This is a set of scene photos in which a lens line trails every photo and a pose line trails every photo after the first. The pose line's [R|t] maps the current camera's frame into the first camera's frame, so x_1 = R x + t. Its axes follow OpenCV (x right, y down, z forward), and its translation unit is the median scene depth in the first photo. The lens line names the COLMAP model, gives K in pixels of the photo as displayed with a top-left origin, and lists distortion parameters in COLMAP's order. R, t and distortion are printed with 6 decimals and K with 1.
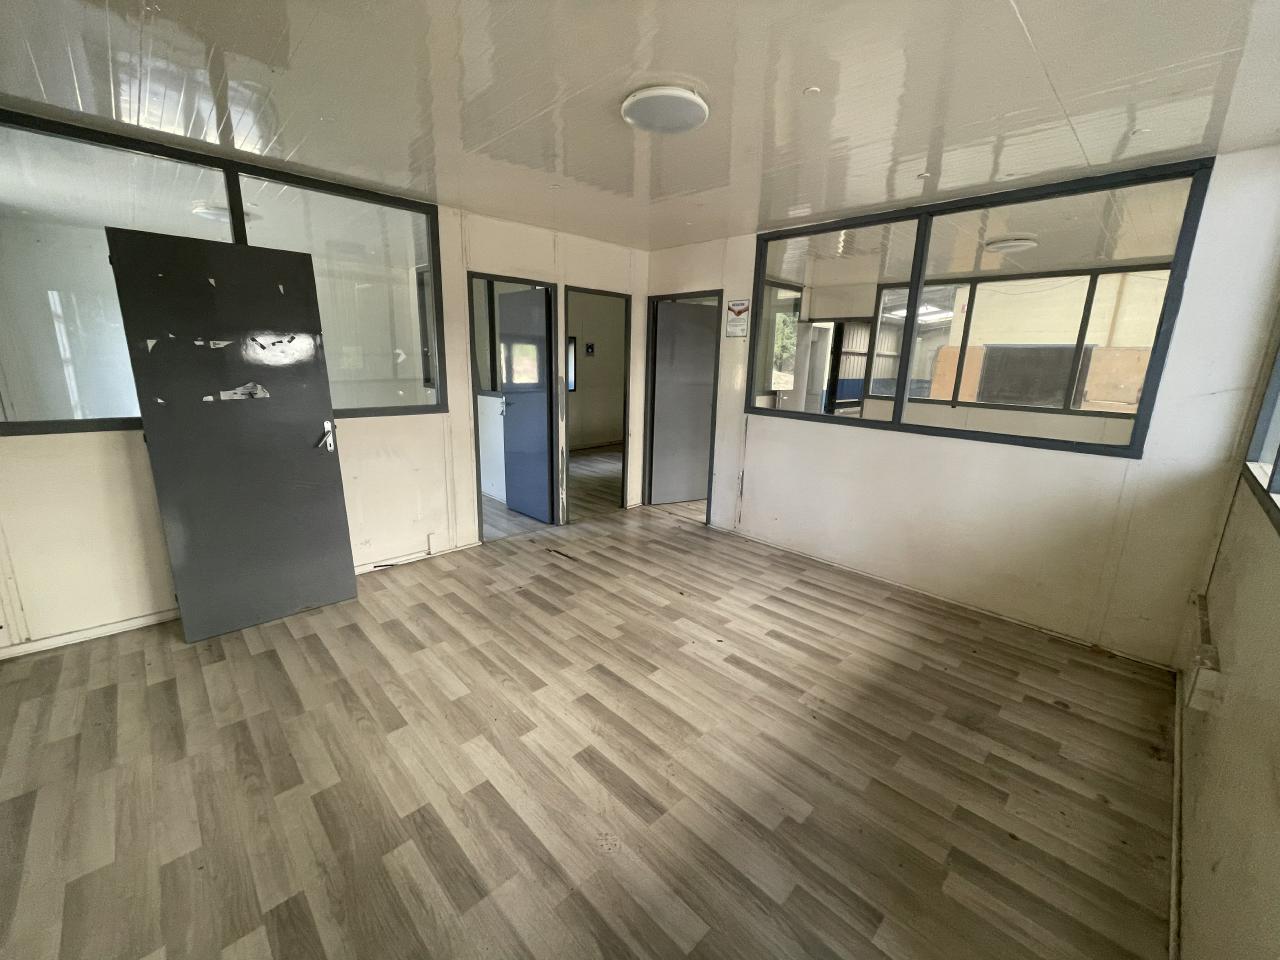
lens RADIAL K [[519.5, 0, 640.0], [0, 519.5, 480.0], [0, 0, 1]] dist [-0.002098, 0.000178]
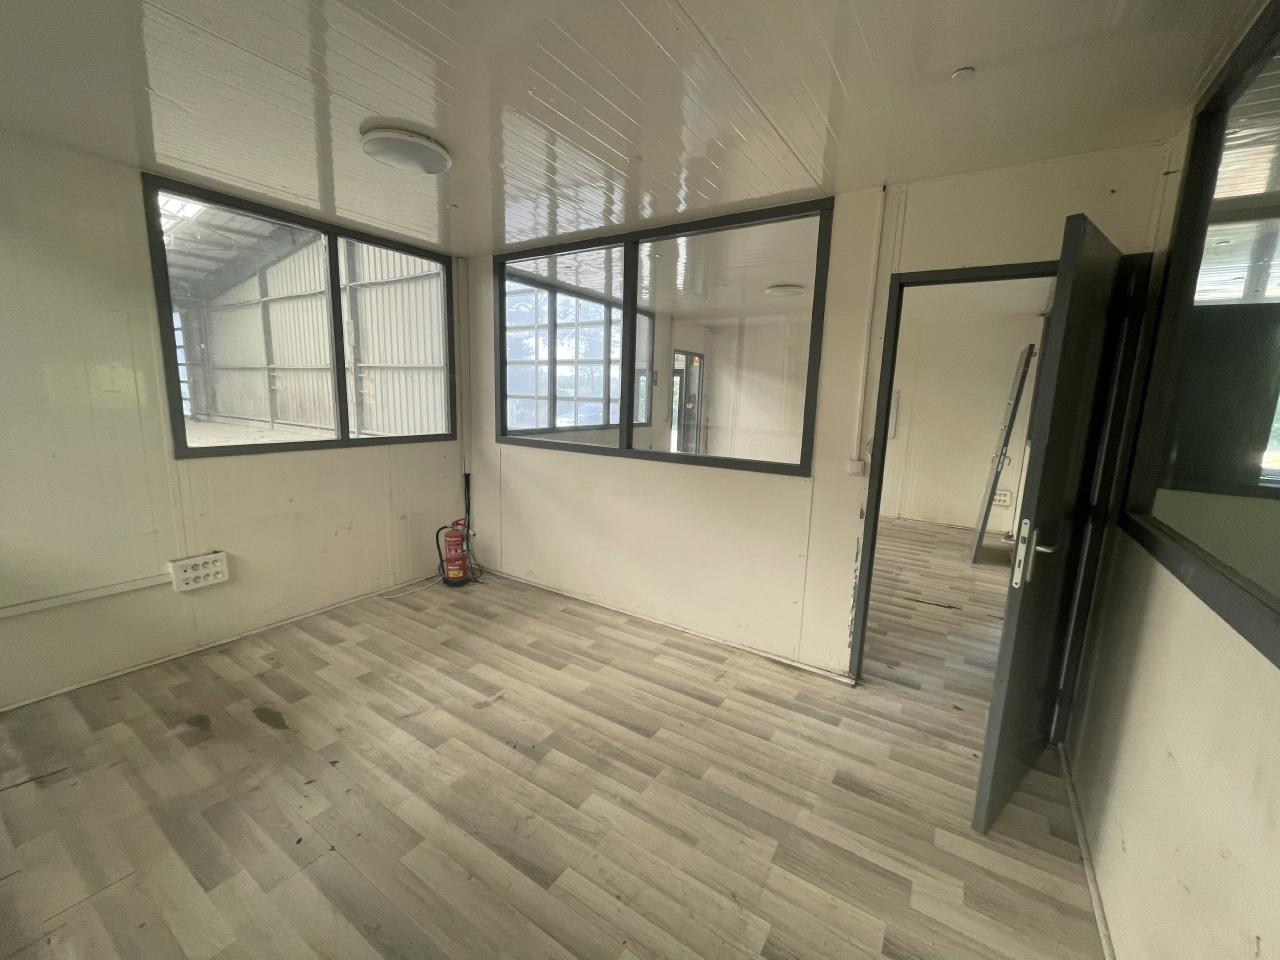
lens RADIAL K [[519.5, 0, 640.0], [0, 519.5, 480.0], [0, 0, 1]] dist [-0.002098, 0.000178]
pose [[-0.974512, -0.021580, -0.223294, 0.638982], [-0.106095, 0.921349, 0.373979, -0.397062], [0.197661, 0.388137, -0.900155, 1.740456]]
